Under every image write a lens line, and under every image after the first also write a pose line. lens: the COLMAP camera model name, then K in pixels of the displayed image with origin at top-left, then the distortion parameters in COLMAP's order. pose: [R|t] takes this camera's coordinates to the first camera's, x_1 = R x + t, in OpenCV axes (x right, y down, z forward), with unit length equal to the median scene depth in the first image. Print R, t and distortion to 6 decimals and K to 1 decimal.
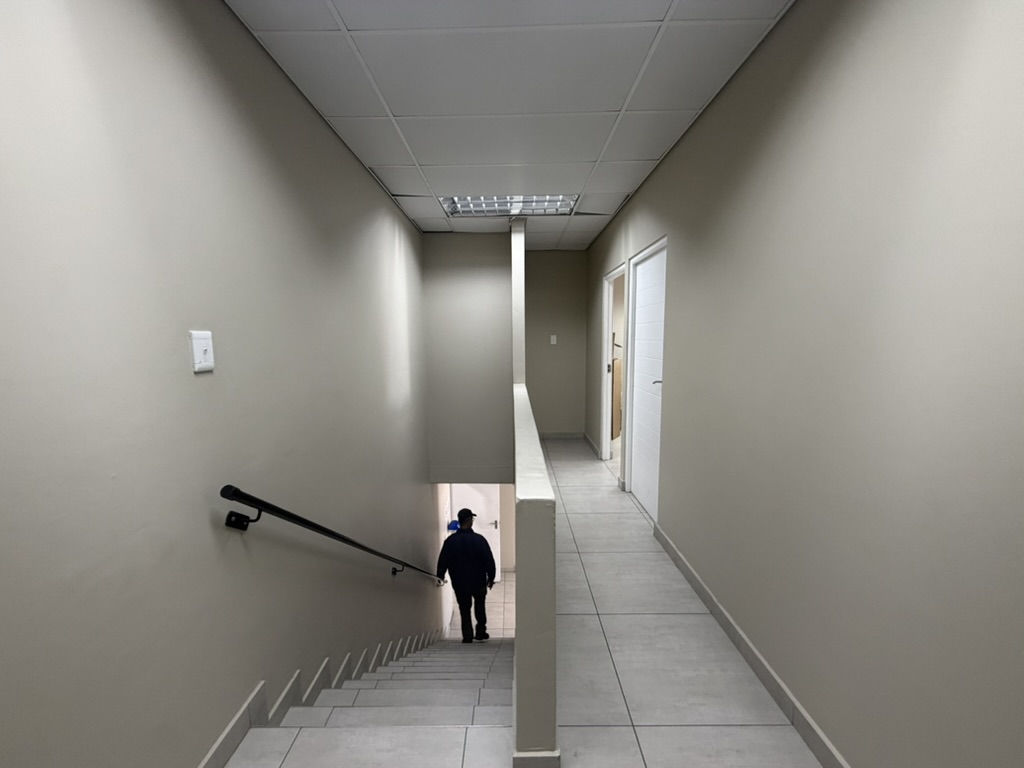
lens RADIAL K [[406.9, 0, 512.4], [0, 406.9, 382.0], [0, 0, 1]] dist [-0.001707, -0.000735]
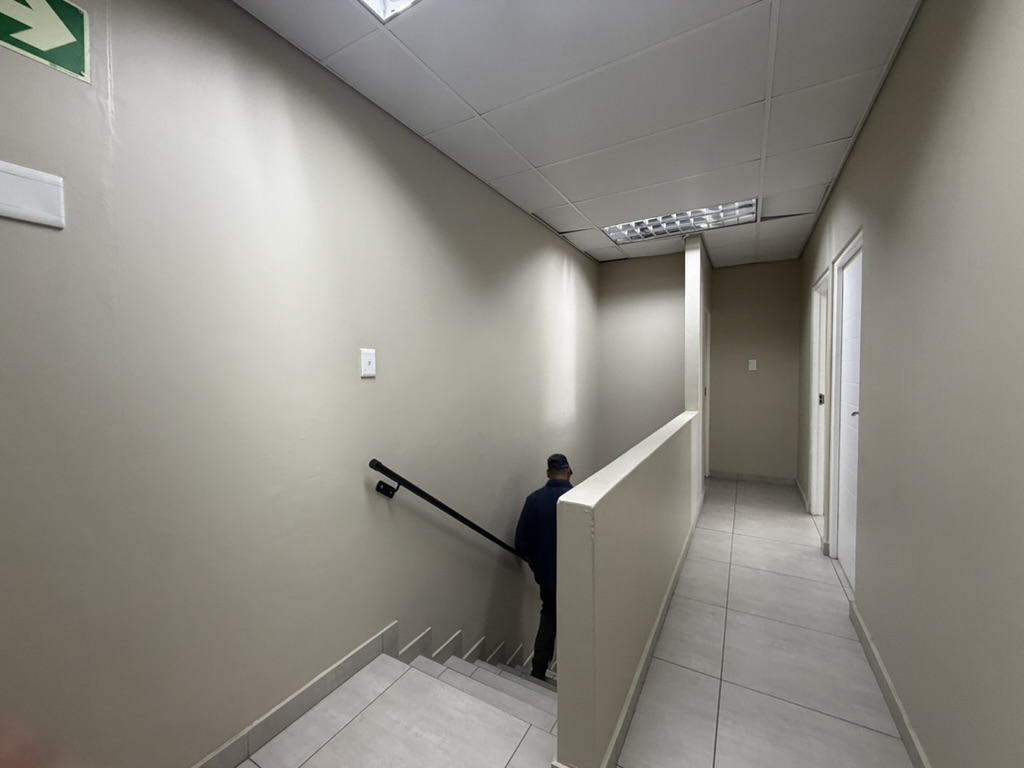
lens RADIAL K [[406.9, 0, 510.4], [0, 406.9, 381.5], [0, 0, 1]] dist [-0.001707, -0.000735]
pose [[0.867160, 0.018423, -0.497689, 0.142607], [-0.054958, 0.996752, -0.058861, 0.017117], [0.494988, 0.078394, 0.865356, 0.003124]]
